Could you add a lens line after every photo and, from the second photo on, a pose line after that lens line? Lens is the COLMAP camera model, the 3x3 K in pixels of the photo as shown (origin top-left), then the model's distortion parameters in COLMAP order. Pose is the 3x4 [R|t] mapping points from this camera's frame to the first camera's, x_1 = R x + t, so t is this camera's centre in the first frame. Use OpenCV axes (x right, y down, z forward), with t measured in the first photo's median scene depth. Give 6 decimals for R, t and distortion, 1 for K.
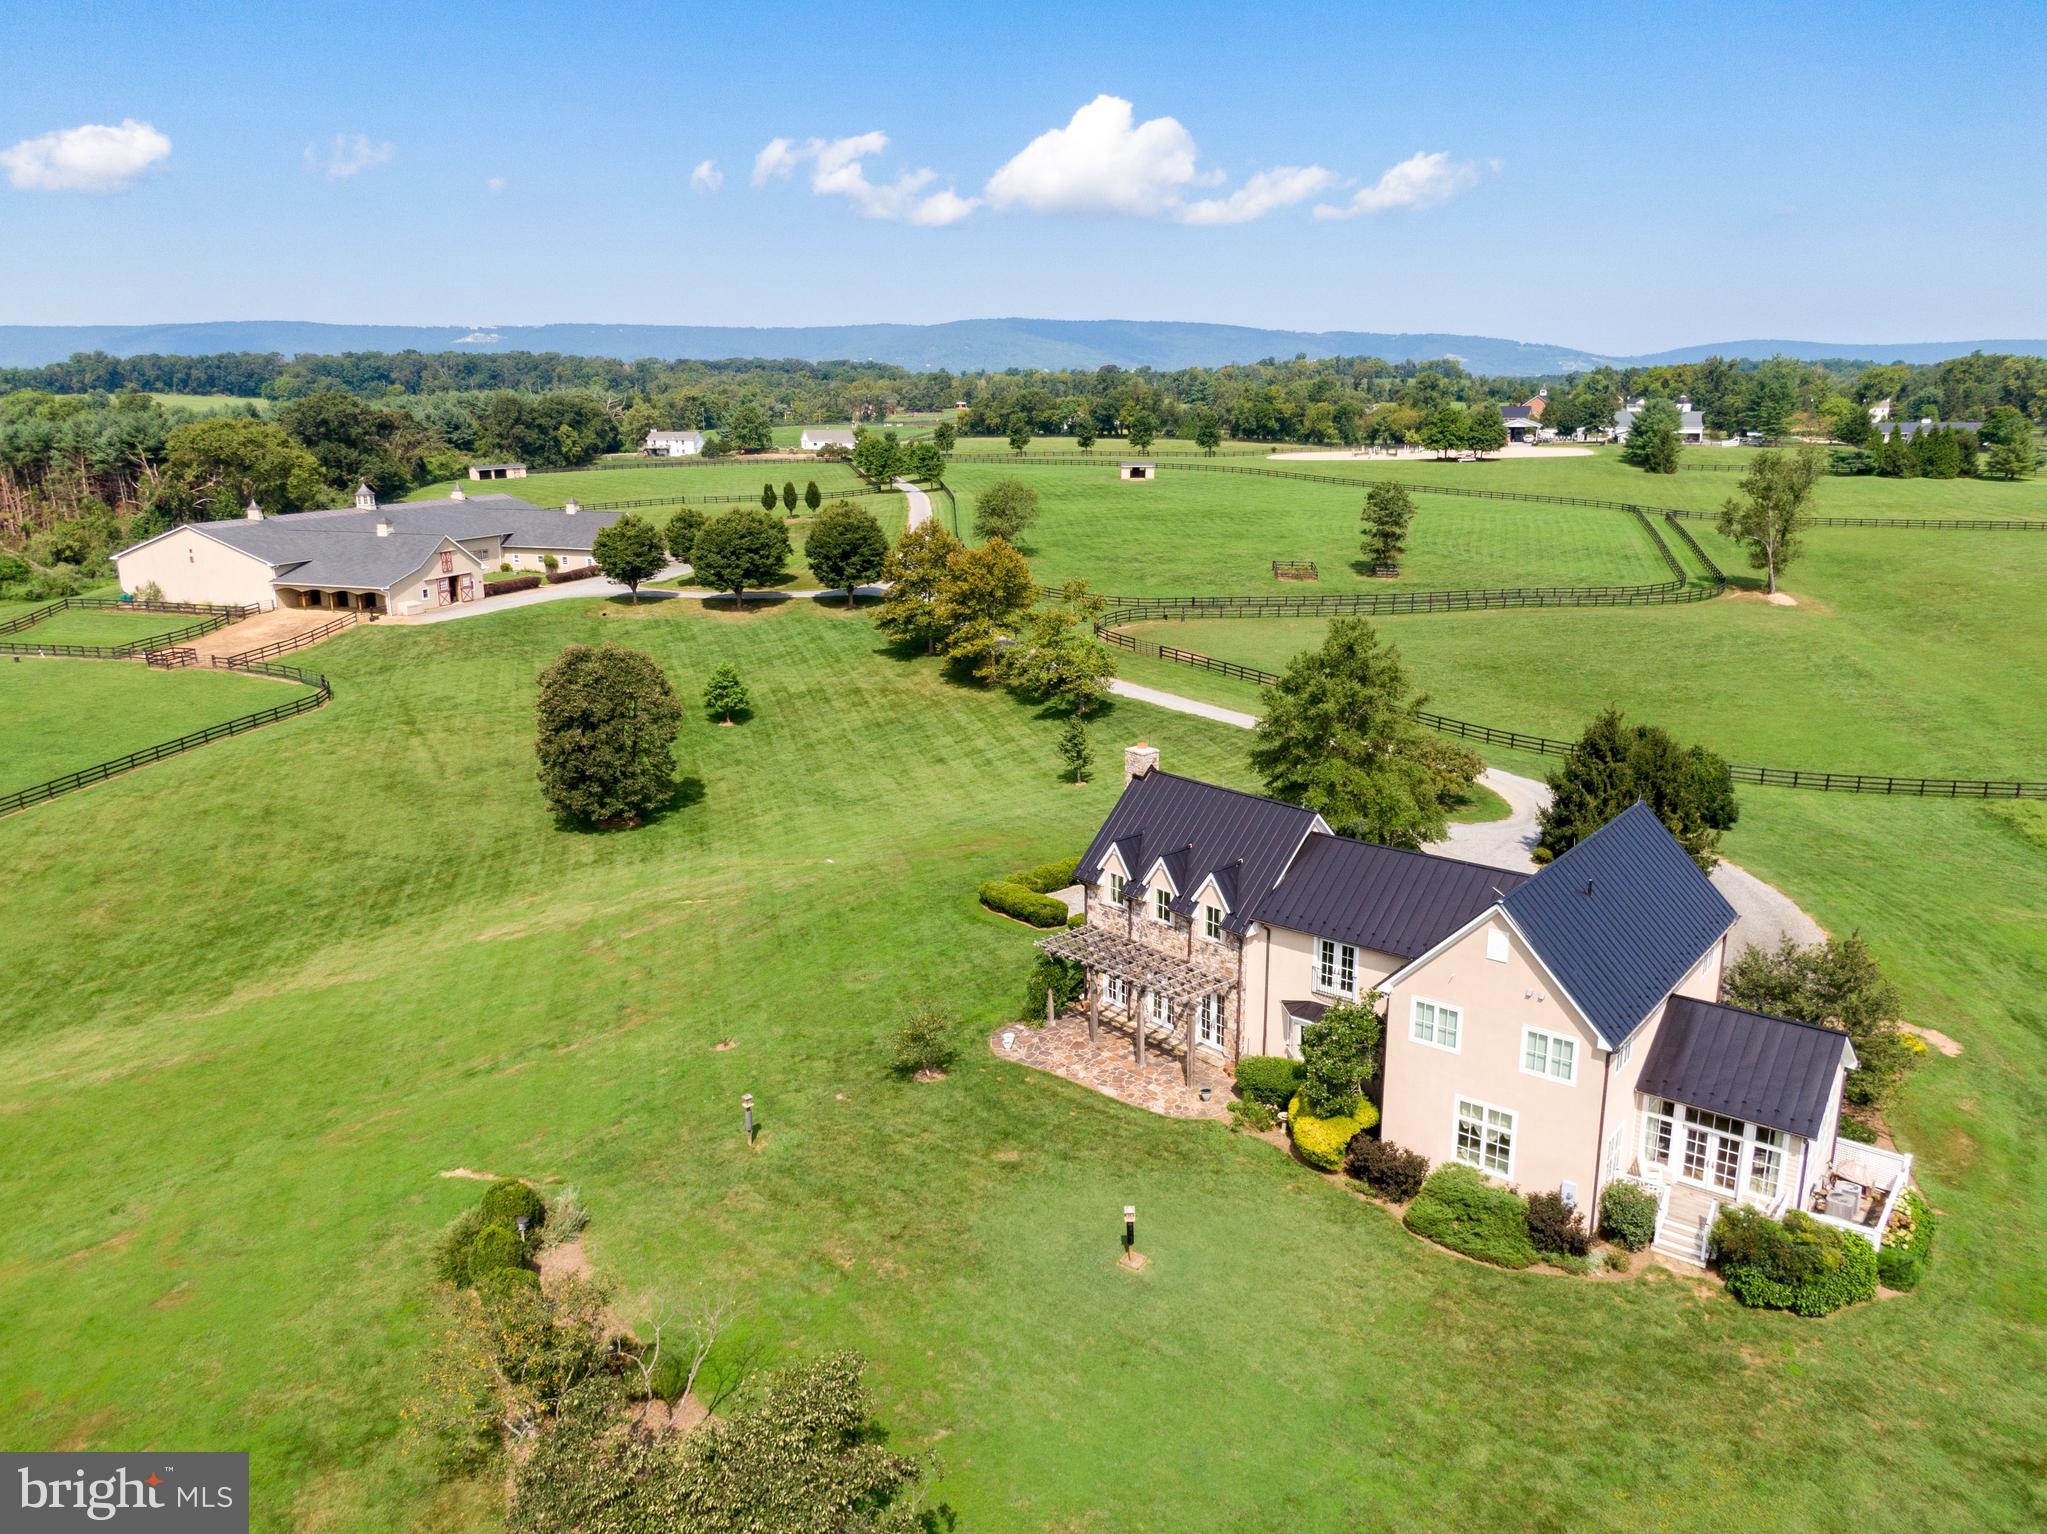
lens RADIAL K [[1448.2, 0, 1023.5], [0, 1448.2, 767.0], [0, 0, 1]] dist [0.042205, -0.065119]
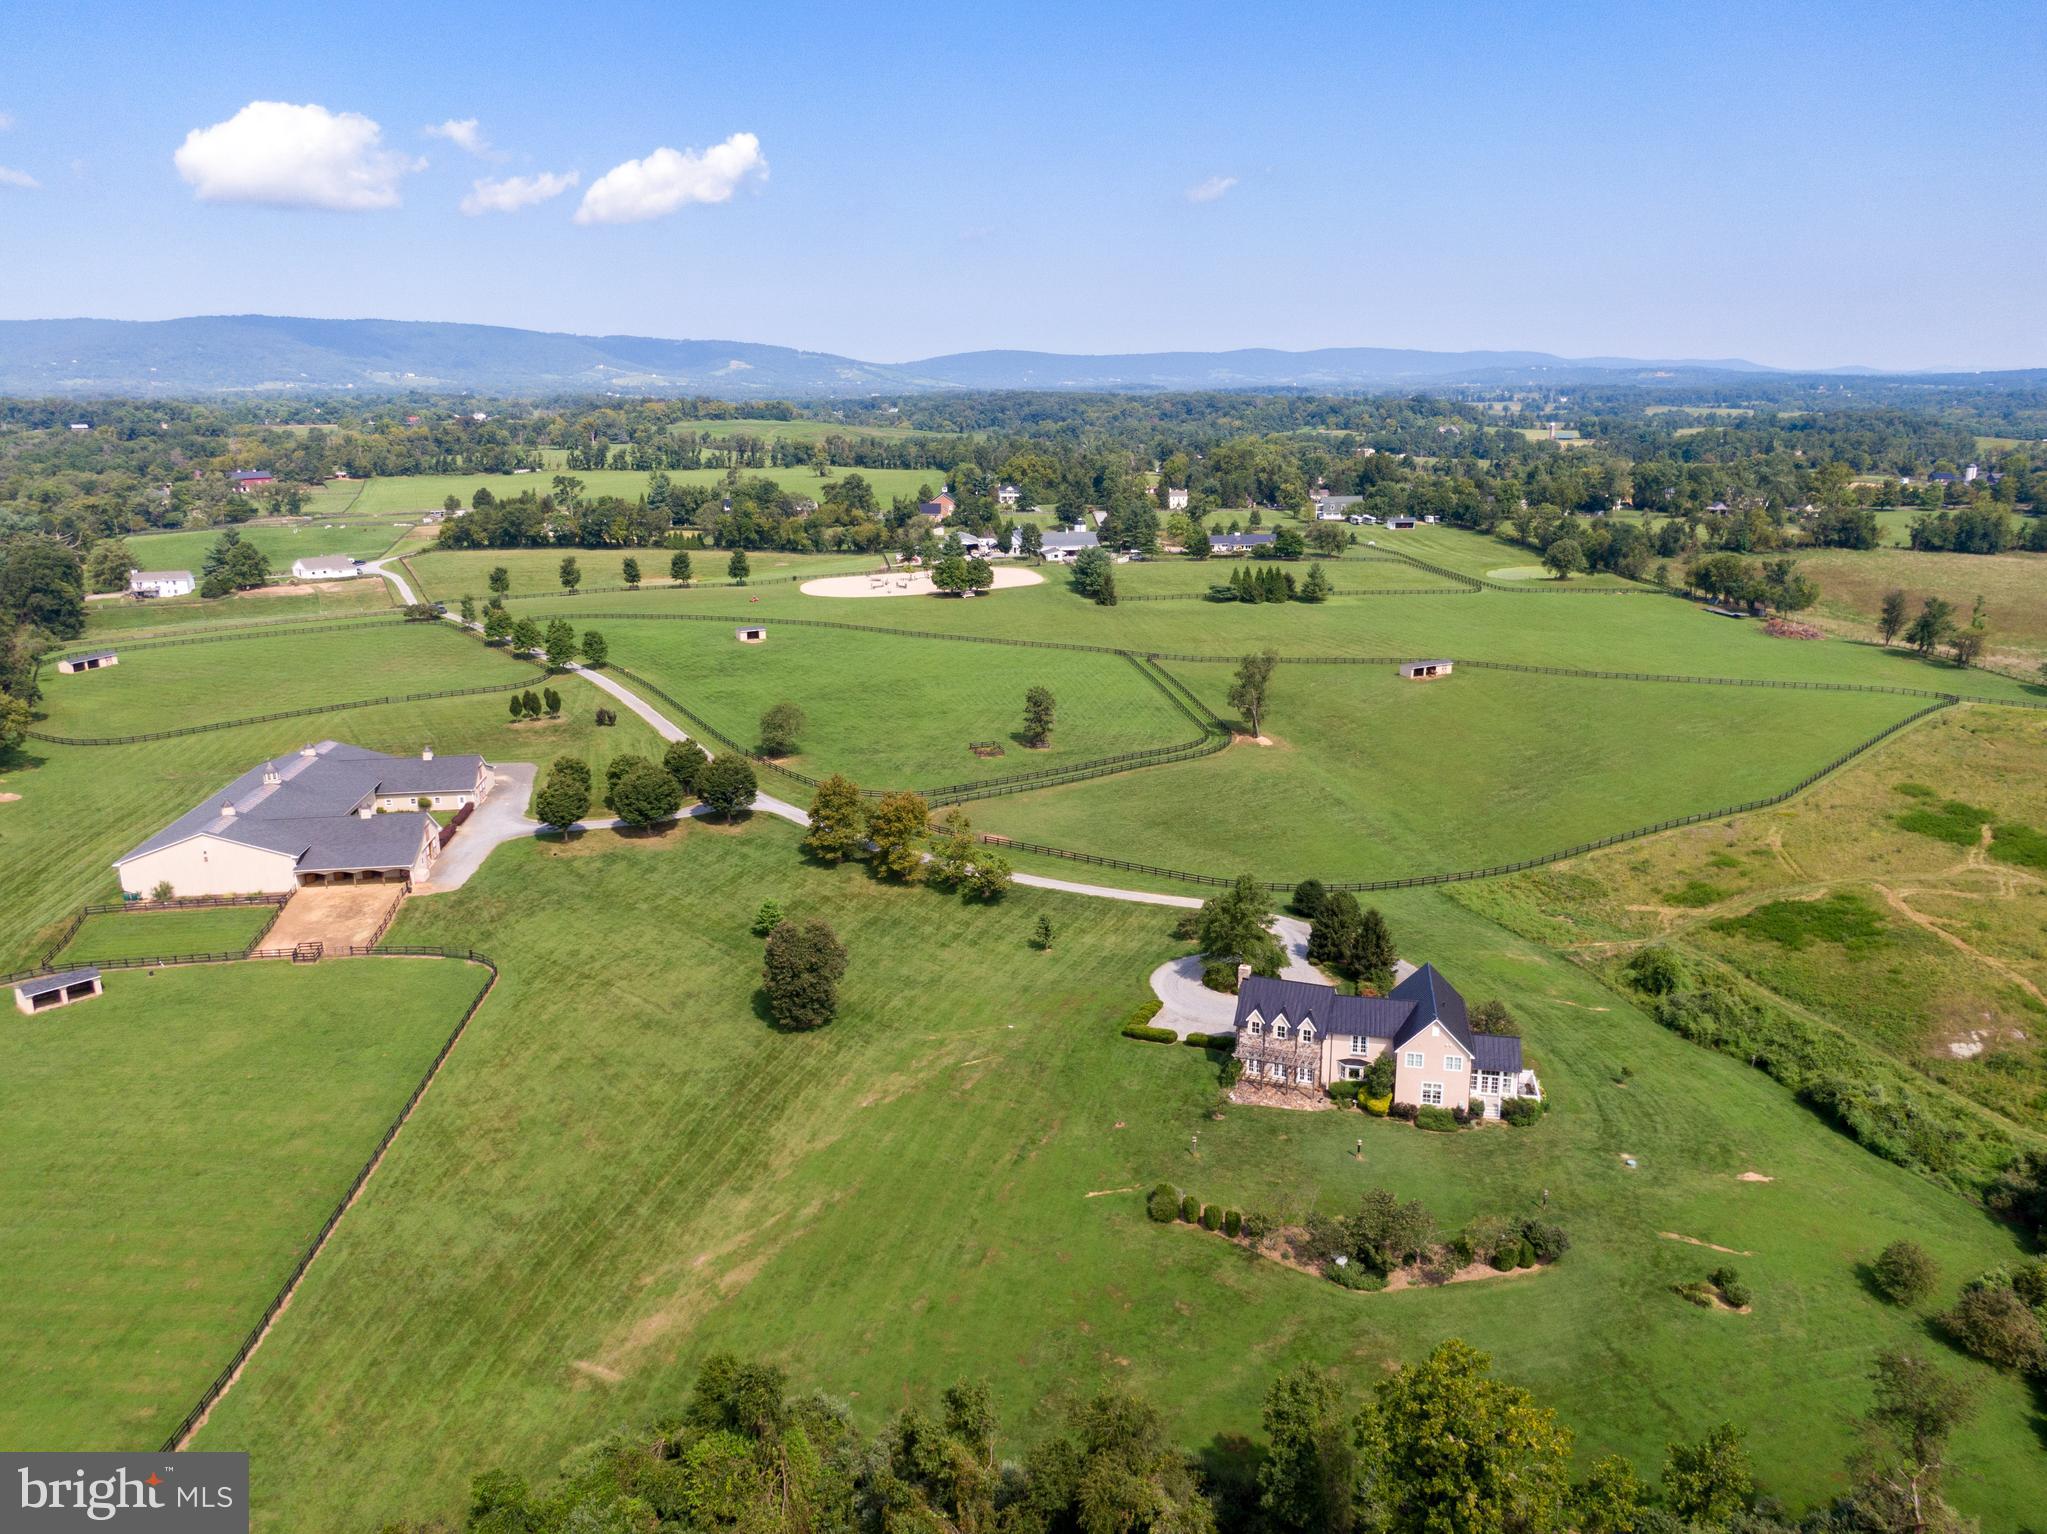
lens RADIAL K [[1449.0, 0, 1023.5], [0, 1449.0, 767.0], [0, 0, 1]] dist [0.039867, -0.069646]
pose [[0.891412, -0.115411, 0.438251, -0.608367], [0.115055, 0.992979, 0.027471, -0.216861], [-0.438345, 0.025935, 0.898433, -0.493731]]
